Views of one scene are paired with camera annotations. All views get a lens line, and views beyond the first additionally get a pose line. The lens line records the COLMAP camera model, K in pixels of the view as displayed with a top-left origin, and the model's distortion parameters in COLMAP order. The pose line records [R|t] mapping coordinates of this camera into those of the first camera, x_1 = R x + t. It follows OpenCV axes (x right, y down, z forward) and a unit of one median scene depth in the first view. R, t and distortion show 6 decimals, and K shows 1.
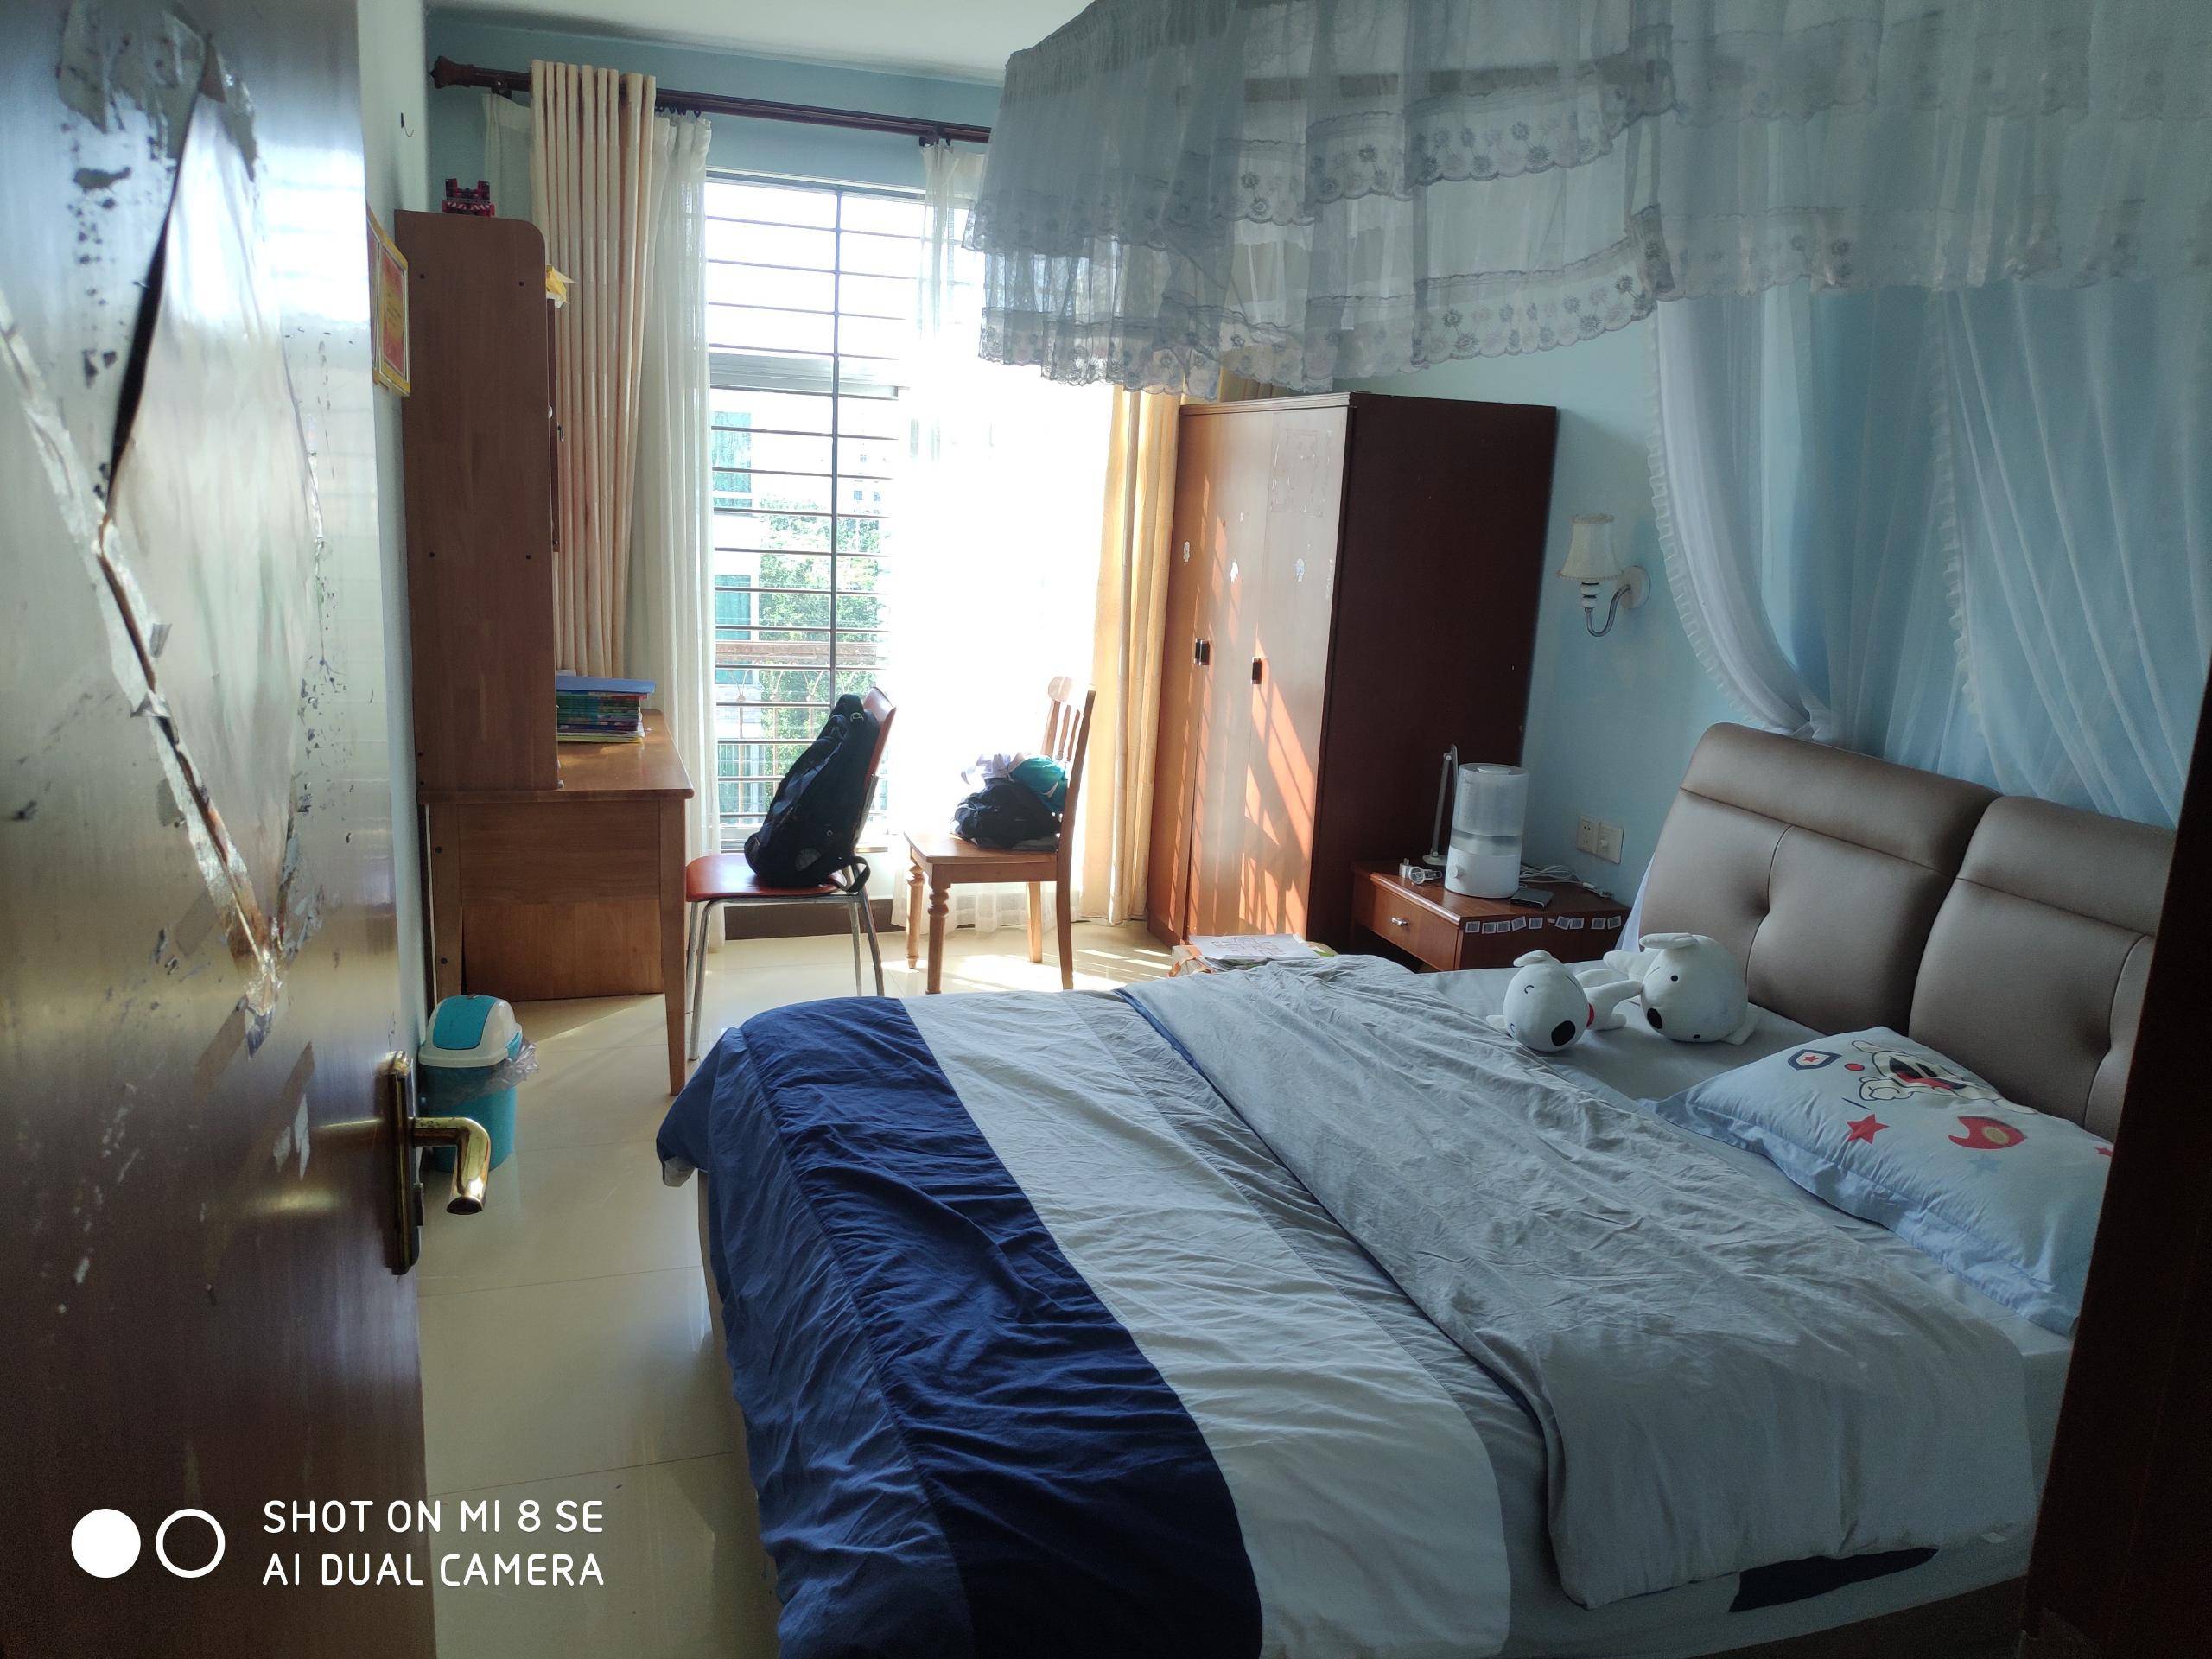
lens RADIAL K [[1623.1, 0, 1101.5], [0, 1623.1, 833.3], [0, 0, 1]] dist [-0.001109, -0.018205]
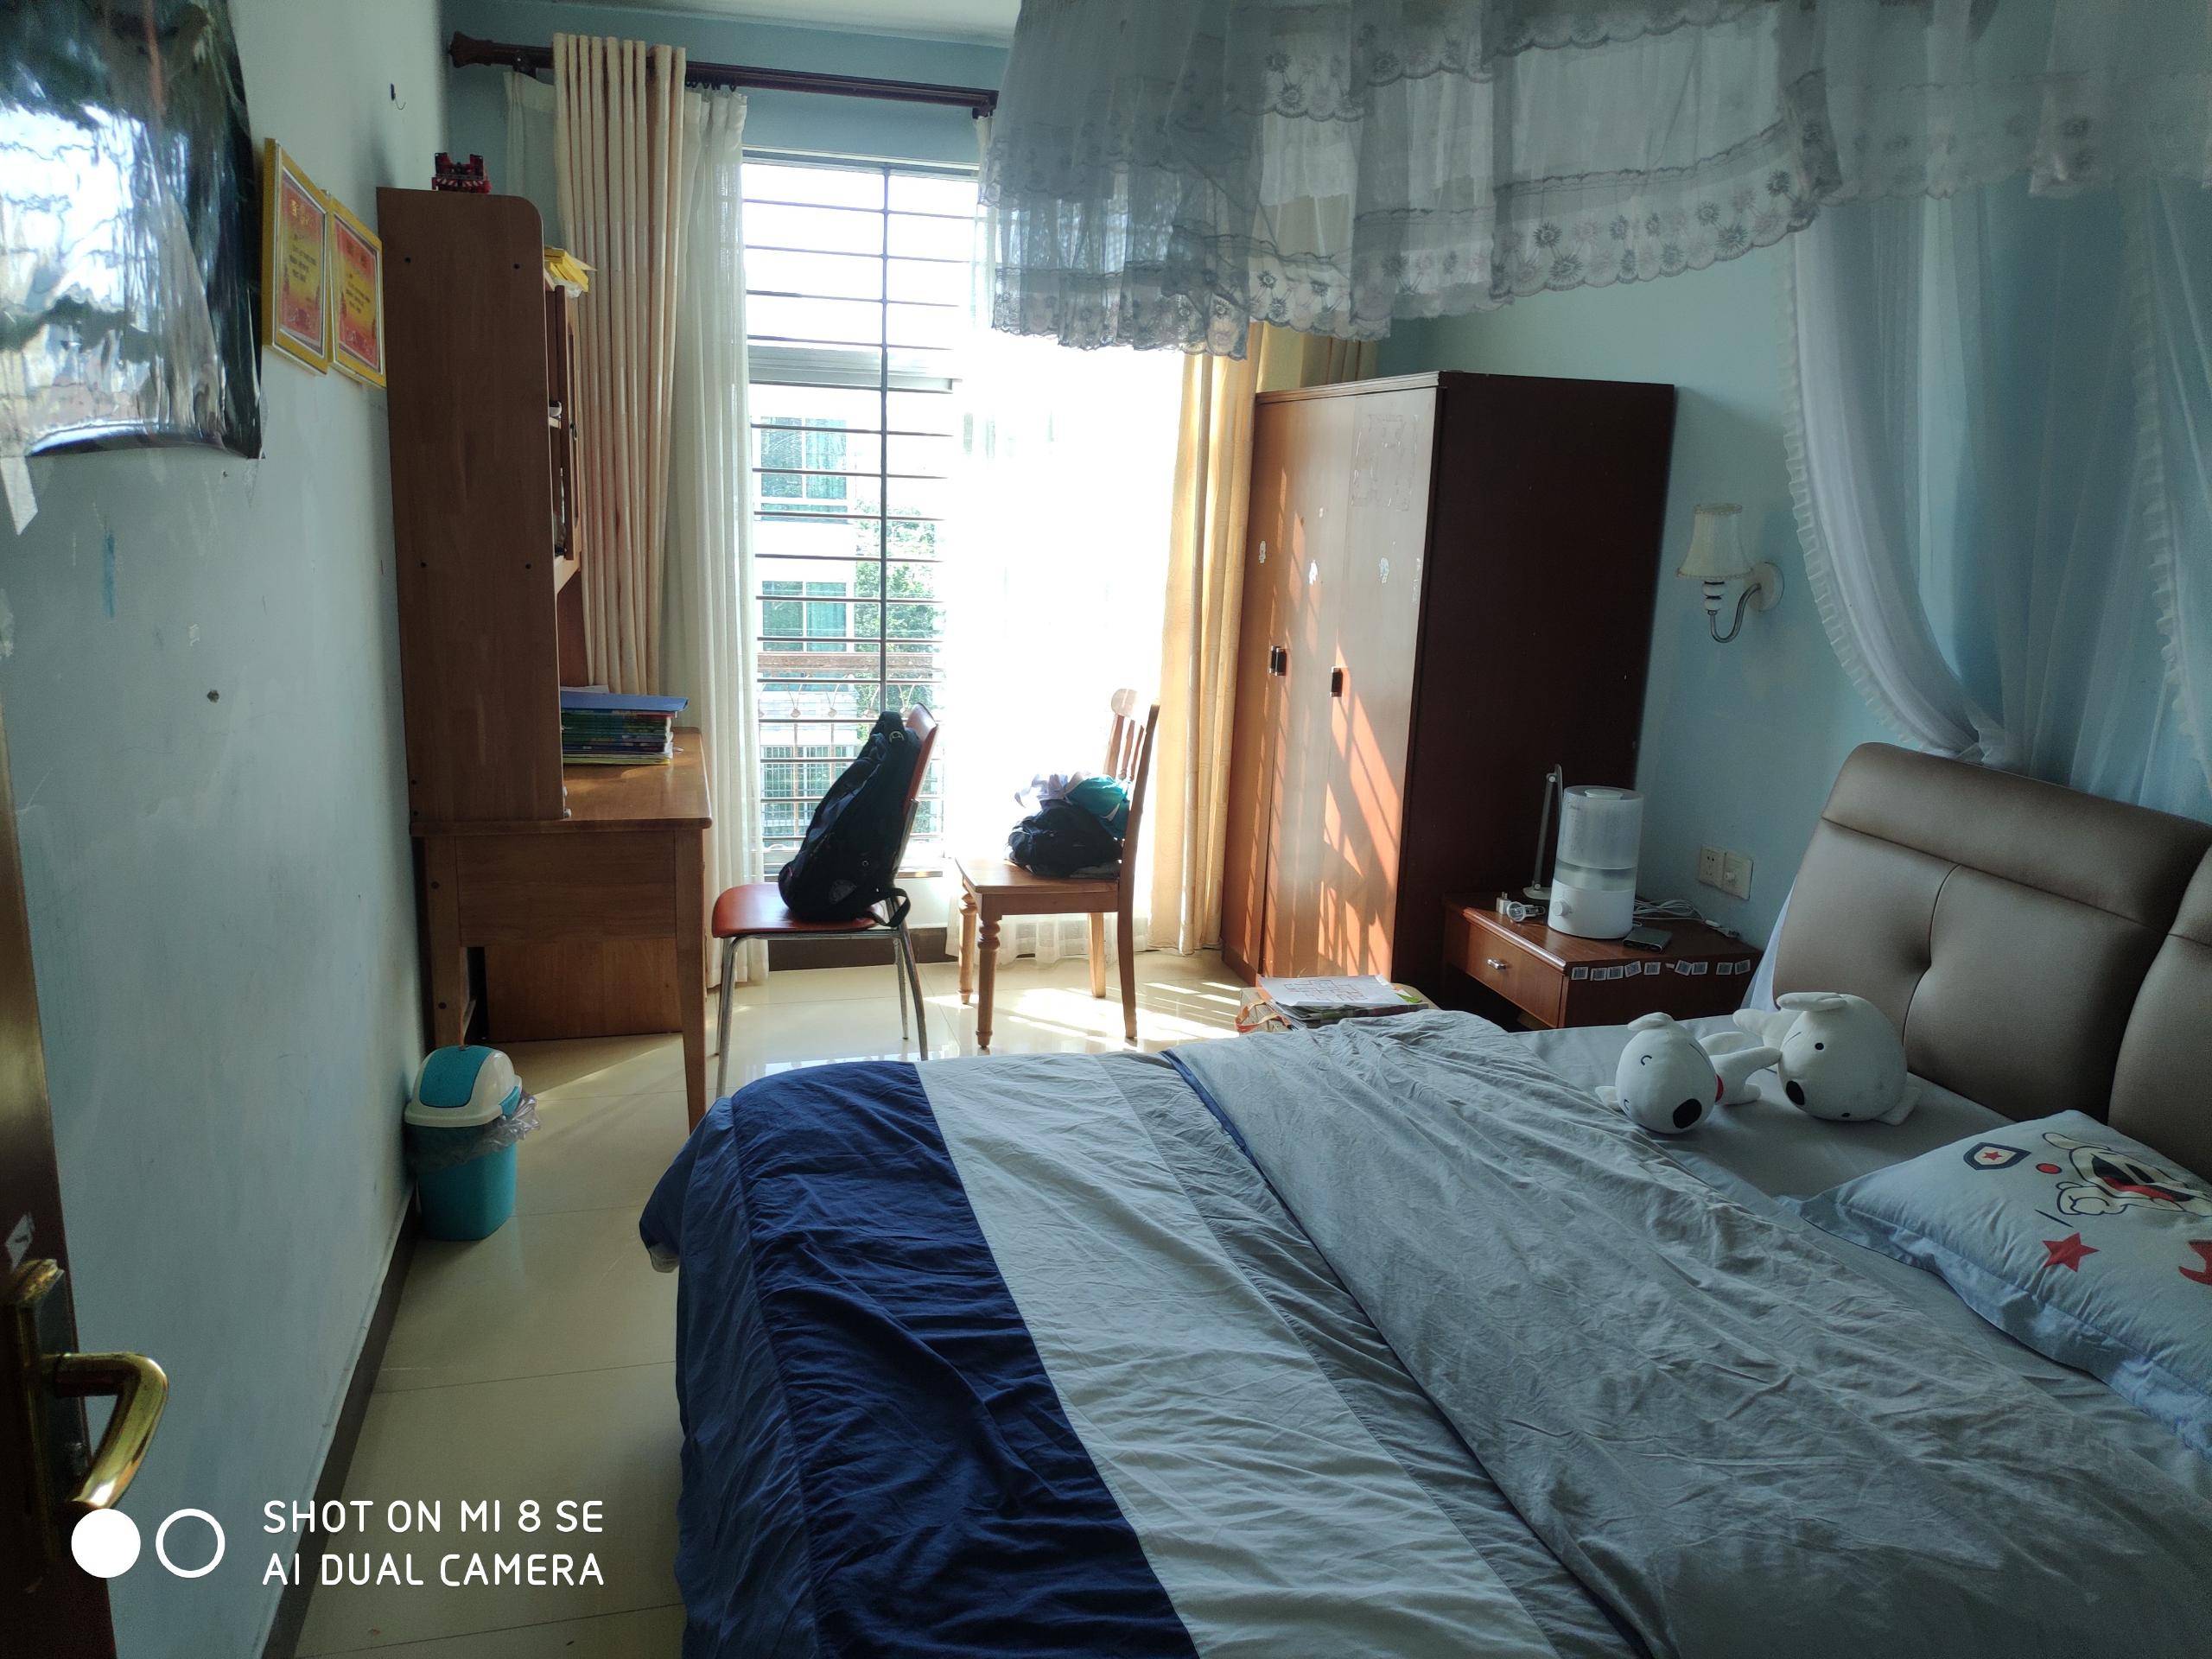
lens RADIAL K [[1623.1, 0, 1103.5], [0, 1623.1, 827.8], [0, 0, 1]] dist [-0.001109, -0.018205]
pose [[0.998098, -0.000965, -0.061633, 0.032397], [0.000665, 0.999988, -0.004880, -0.022018], [0.061637, 0.004829, 0.998087, 0.133286]]
